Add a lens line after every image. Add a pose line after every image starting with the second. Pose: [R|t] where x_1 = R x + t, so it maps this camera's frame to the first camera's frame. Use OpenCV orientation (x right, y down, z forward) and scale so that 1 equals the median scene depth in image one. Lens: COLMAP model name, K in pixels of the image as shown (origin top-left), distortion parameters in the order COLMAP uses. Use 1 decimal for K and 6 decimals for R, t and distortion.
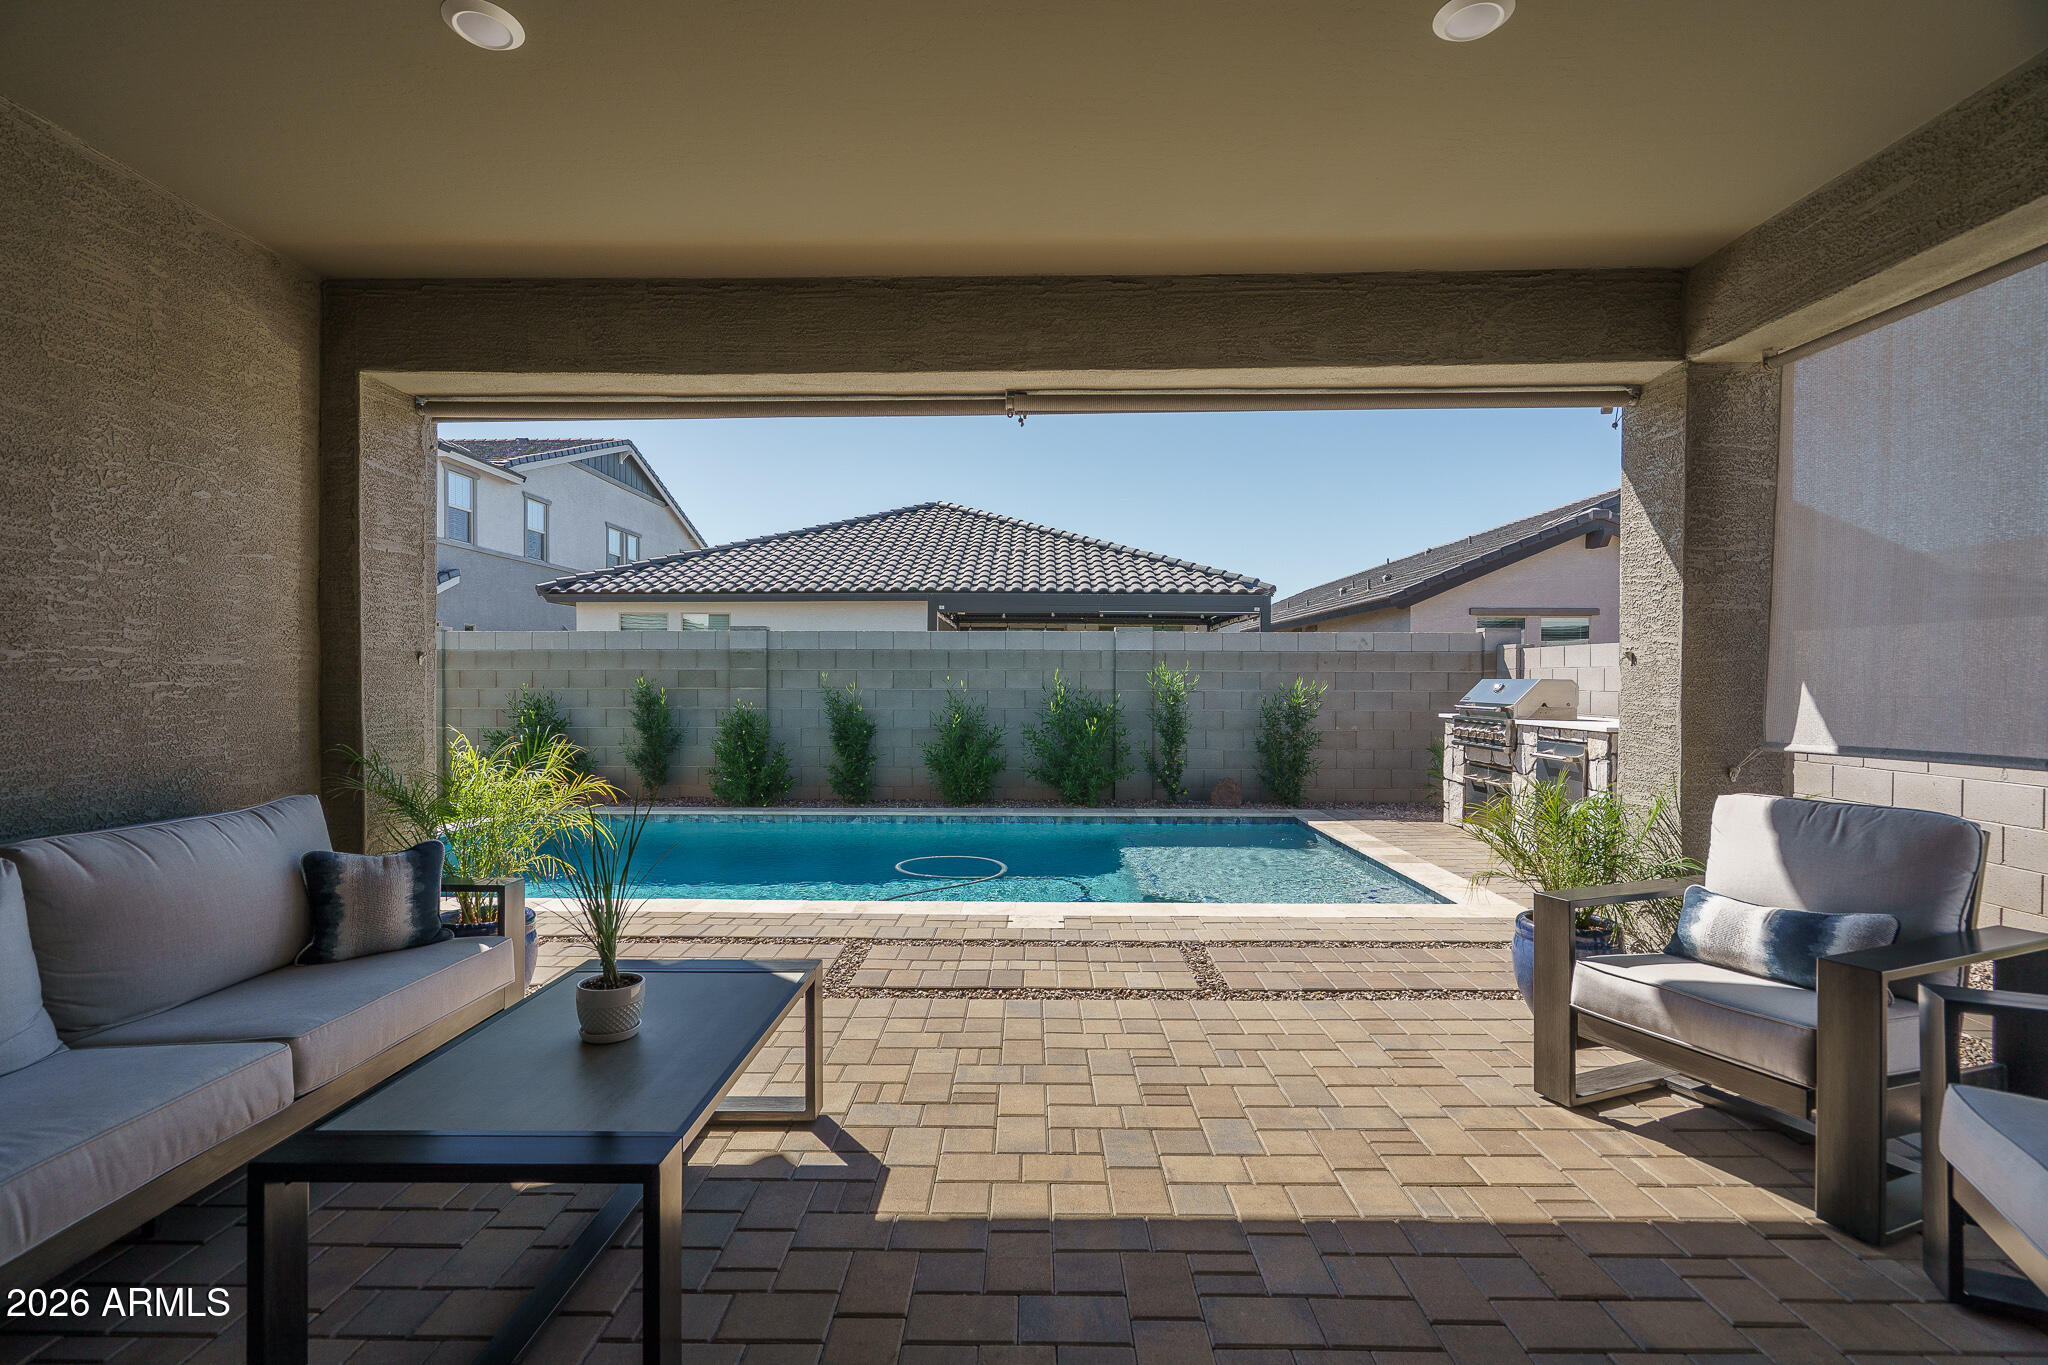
lens RADIAL K [[923.3, 0, 1017.0], [0, 923.3, 689.4], [0, 0, 1]] dist [-0.003630, 0.000791]
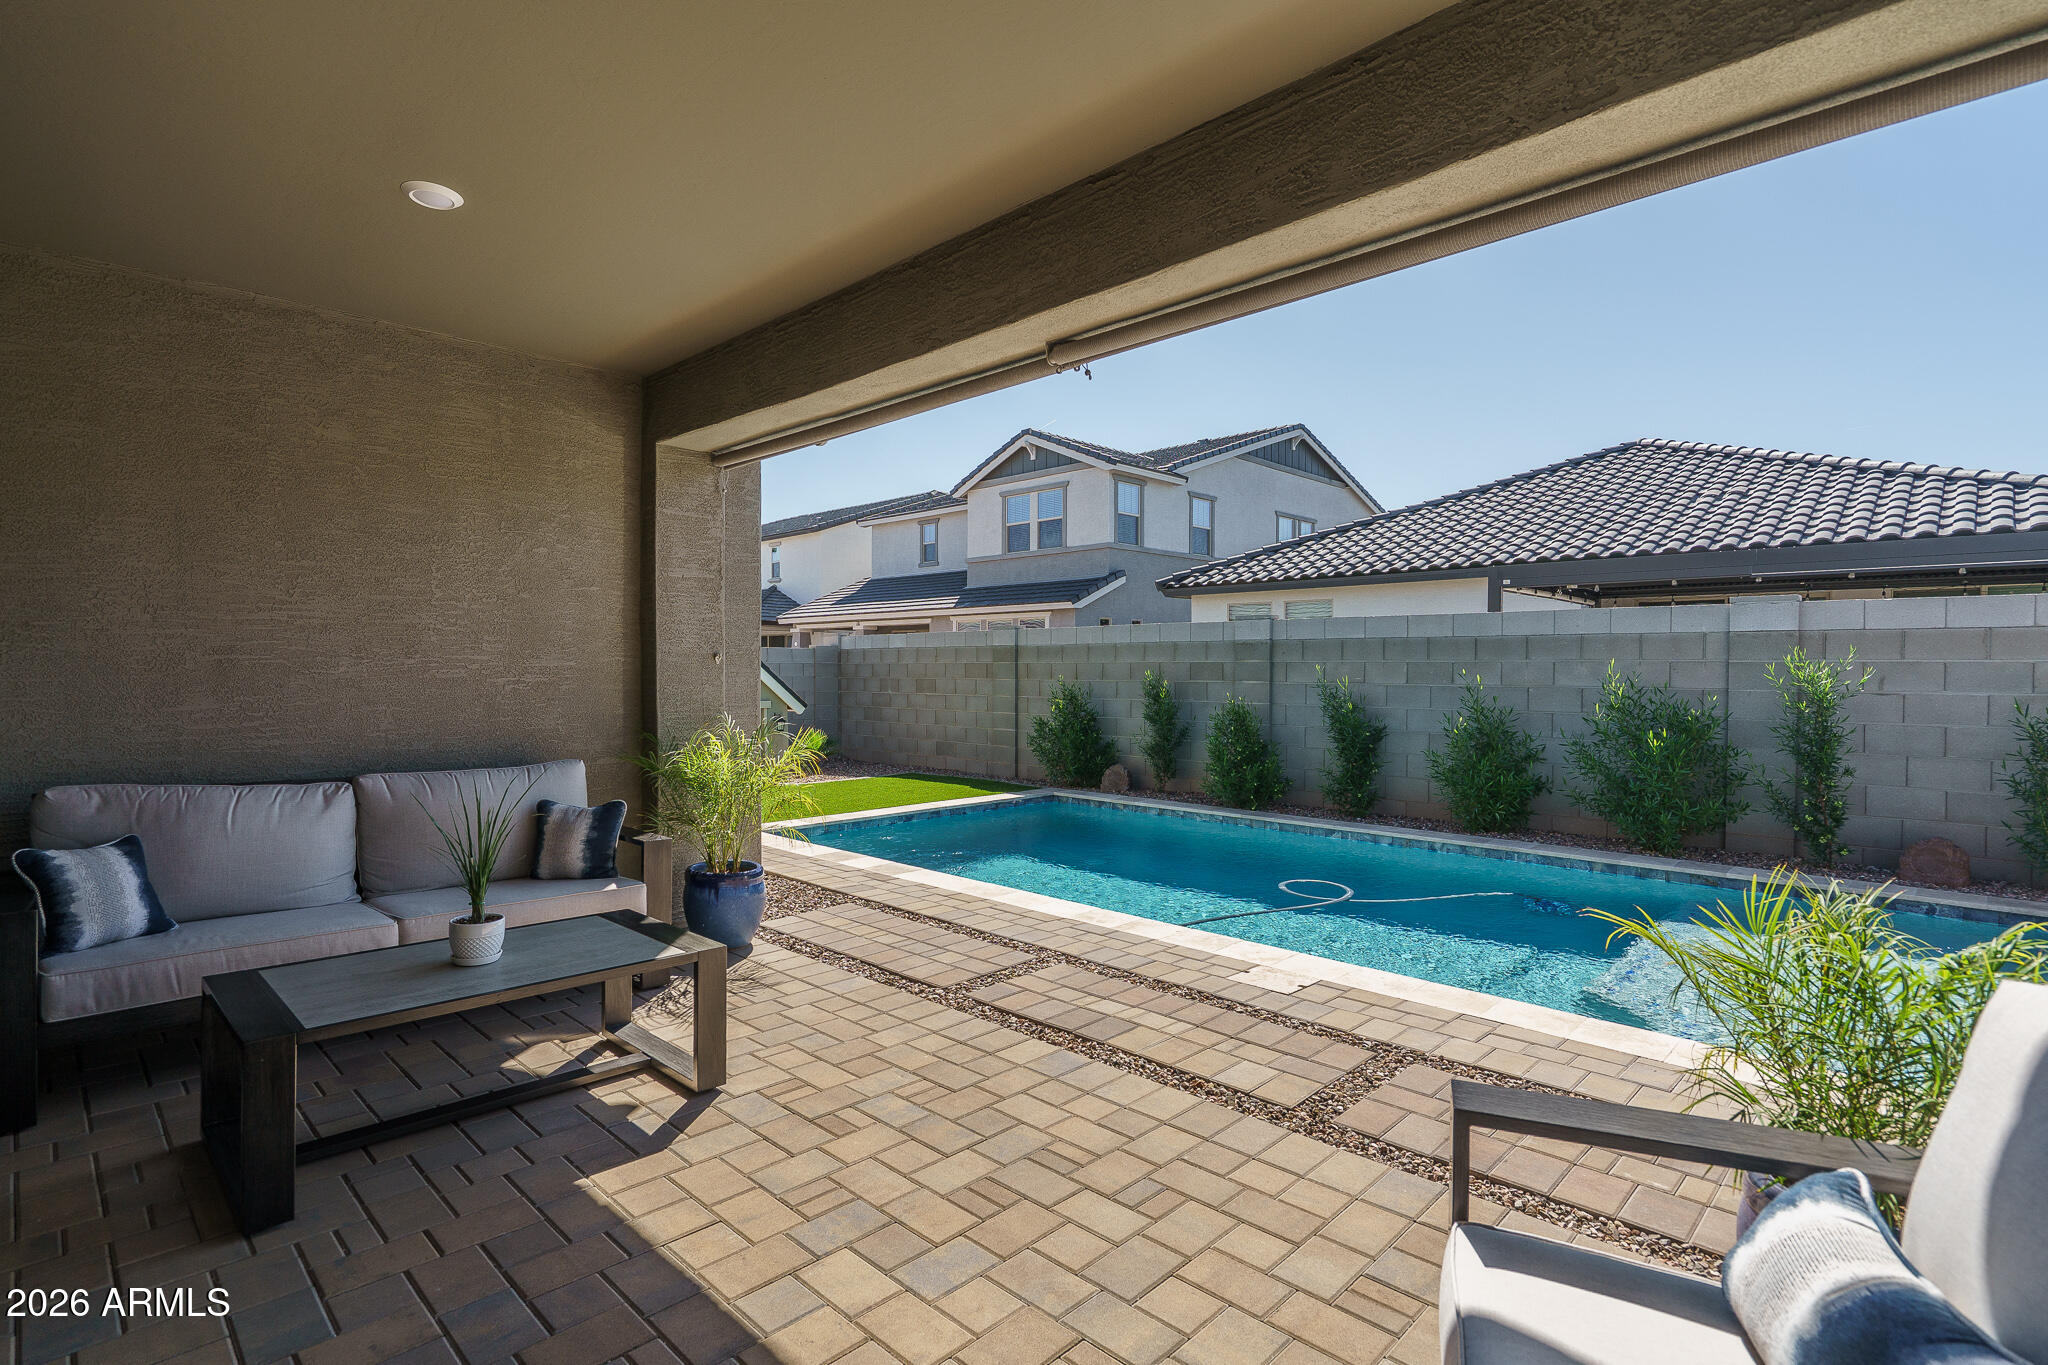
lens RADIAL K [[983.2, 0, 1017.9], [0, 983.2, 691.9], [0, 0, 1]] dist [-0.017936, 0.011863]
pose [[0.727017, 0.016862, -0.686412, 0.223219], [-0.008001, 0.999839, 0.016088, -0.005143], [0.686573, -0.006204, 0.727035, 0.116793]]
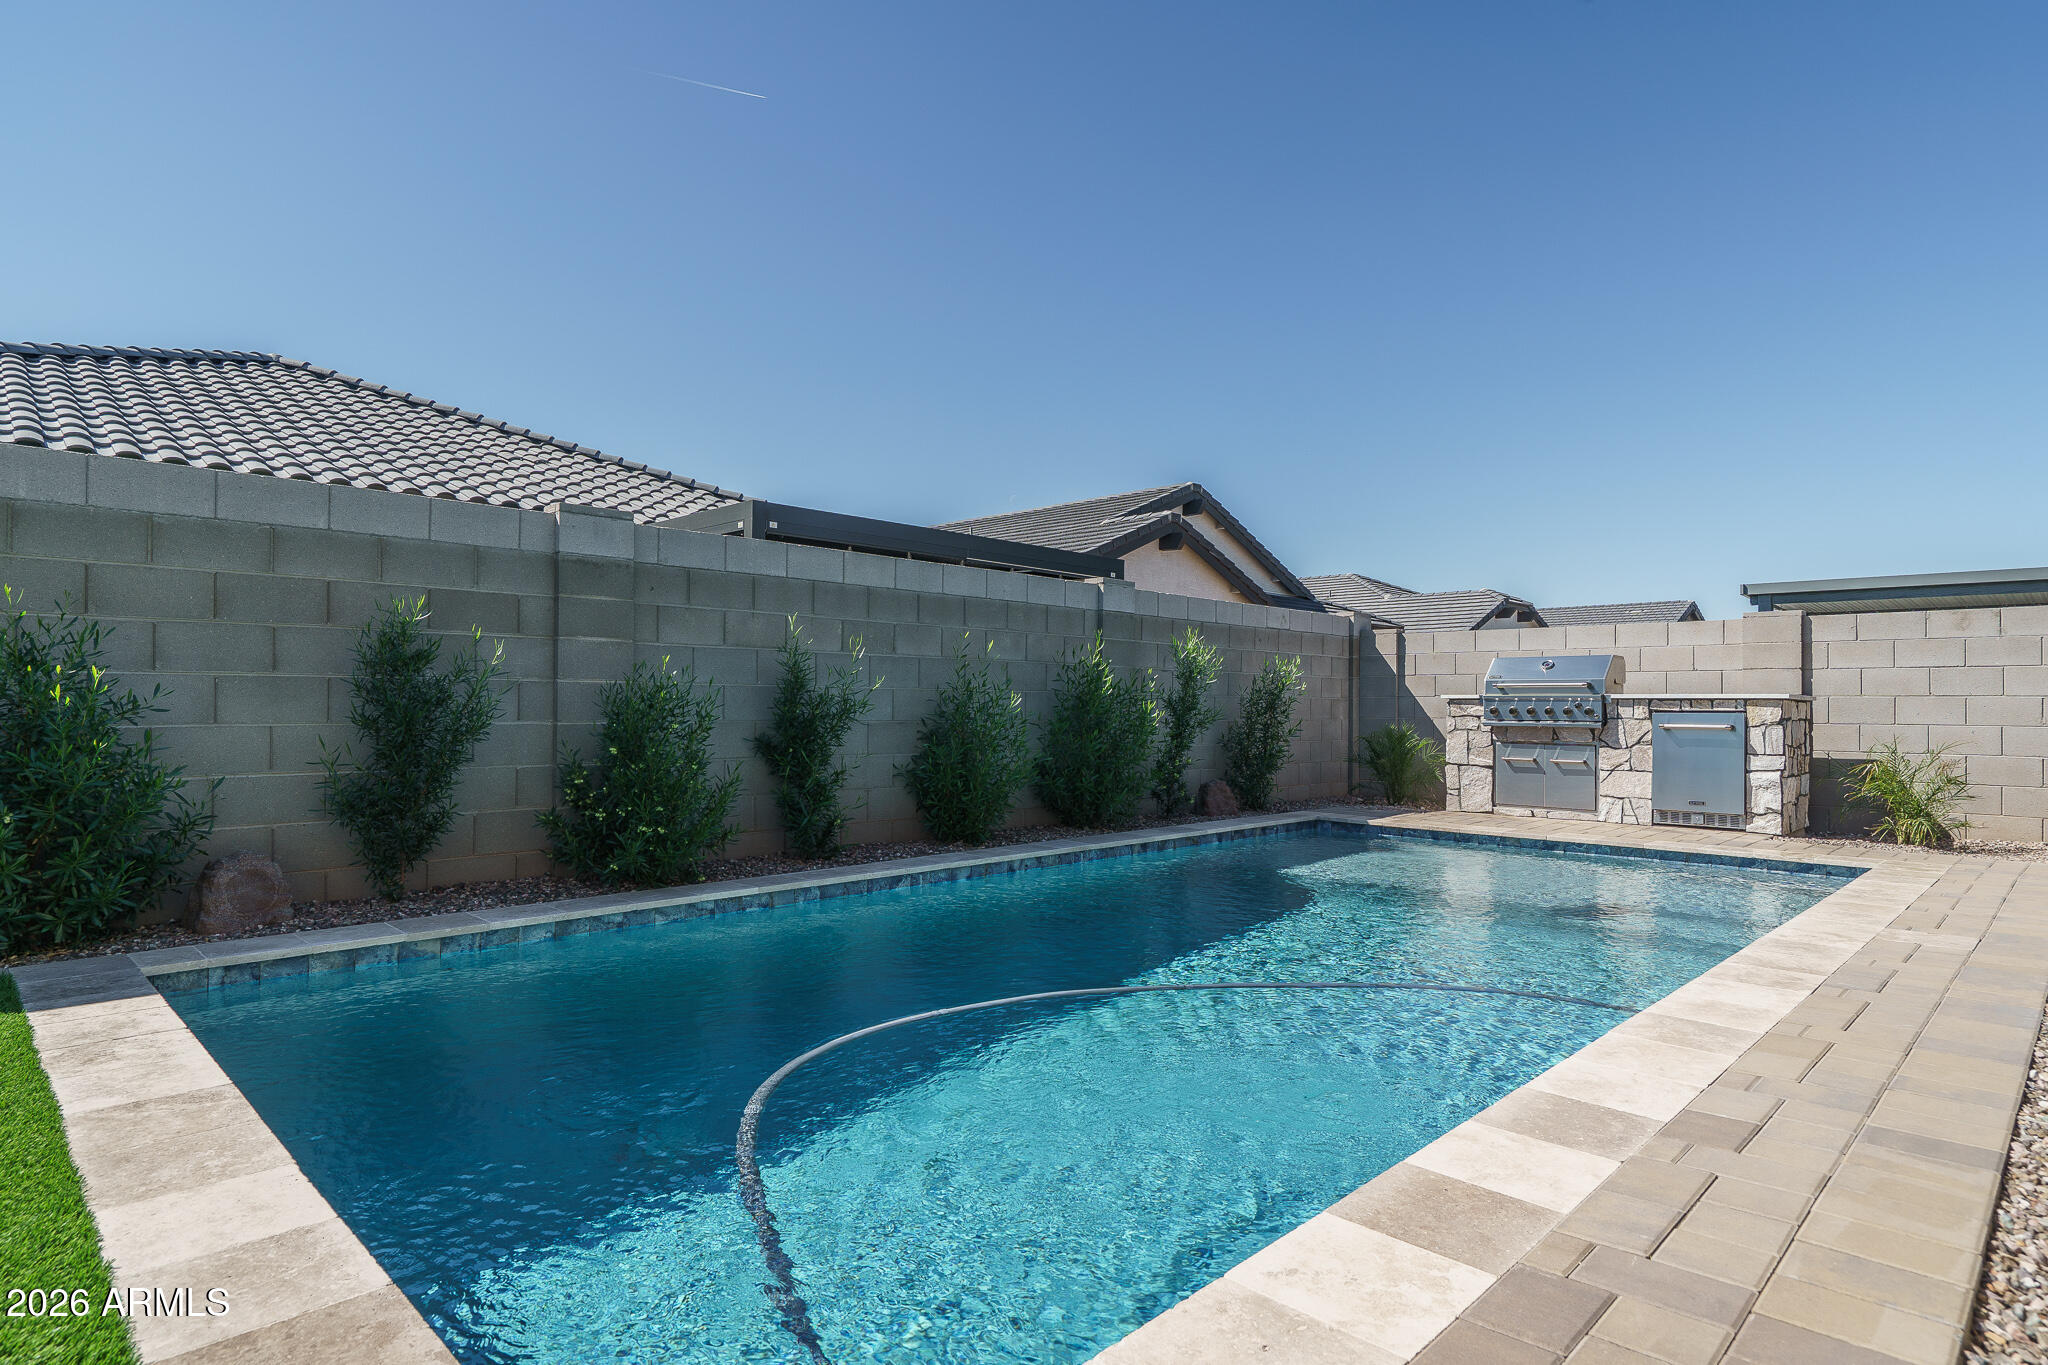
lens RADIAL K [[1094.4, 0, 1018.7], [0, 1094.4, 690.2], [0, 0, 1]] dist [0.005644, -0.000270]
pose [[0.693965, 0.013525, 0.719882, -0.555199], [0.001657, 0.999791, -0.020381, 0.037498], [-0.720007, 0.015337, 0.693797, 0.463981]]
